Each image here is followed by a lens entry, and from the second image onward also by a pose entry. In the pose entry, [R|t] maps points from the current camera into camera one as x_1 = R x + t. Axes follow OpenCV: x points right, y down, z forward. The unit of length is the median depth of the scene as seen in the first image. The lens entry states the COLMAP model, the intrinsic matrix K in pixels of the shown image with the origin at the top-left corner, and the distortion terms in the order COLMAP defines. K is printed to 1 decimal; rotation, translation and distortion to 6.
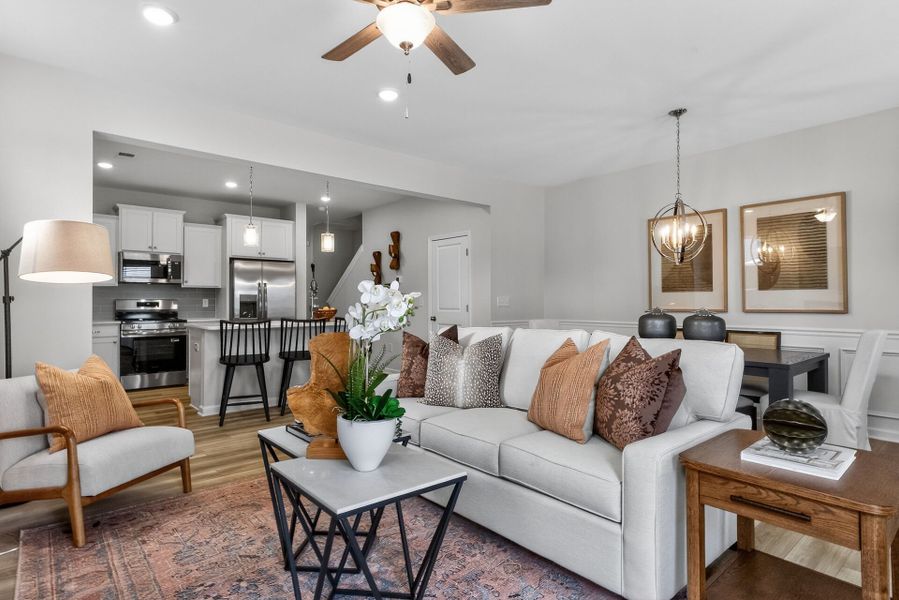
lens RADIAL K [[479.1, 0, 447.5], [0, 479.1, 297.1], [0, 0, 1]] dist [0.003593, 0.000394]
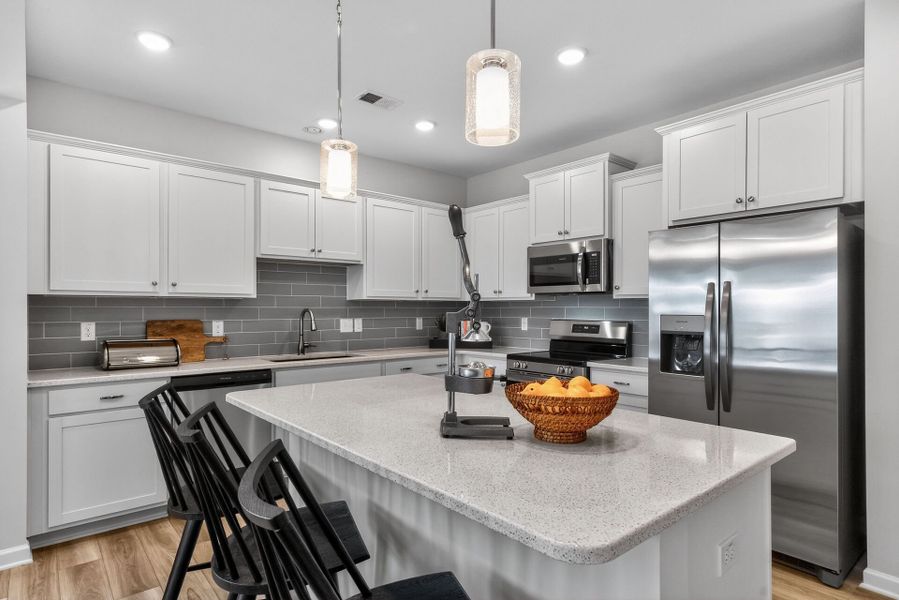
lens RADIAL K [[486.8, 0, 446.0], [0, 486.8, 303.7], [0, 0, 1]] dist [0.000336, -0.000590]
pose [[-0.012210, -0.003920, -0.999918, -0.018512], [0.010501, 0.999937, -0.004049, -0.014907], [0.999870, -0.010549, -0.012168, 0.832482]]
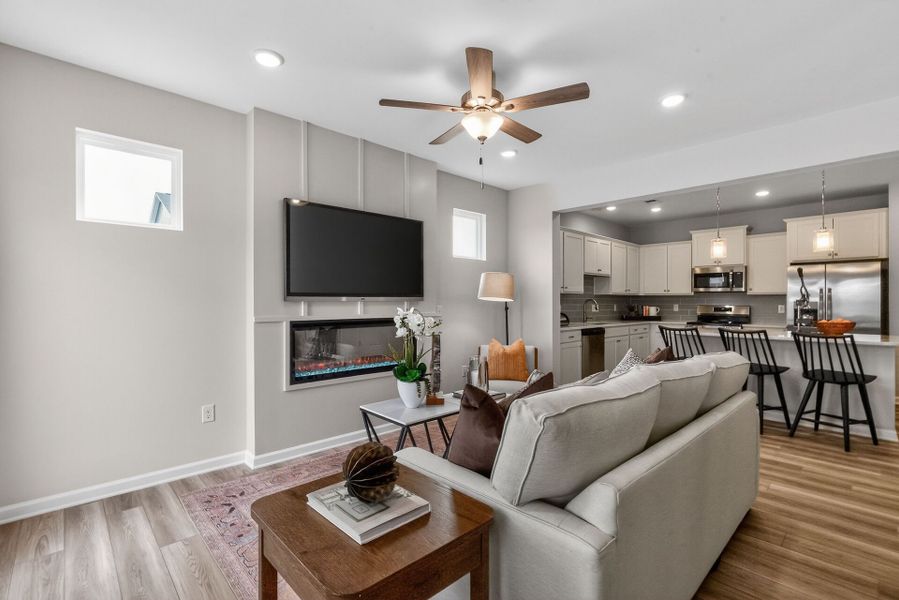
lens RADIAL K [[417.3, 0, 447.0], [0, 417.3, 299.6], [0, 0, 1]] dist [0.001467, 0.000484]
pose [[0.050634, 0.000191, -0.998717, 0.369167], [0.008424, 0.999964, 0.000619, -0.015596], [0.998682, -0.008444, 0.050630, 0.268372]]
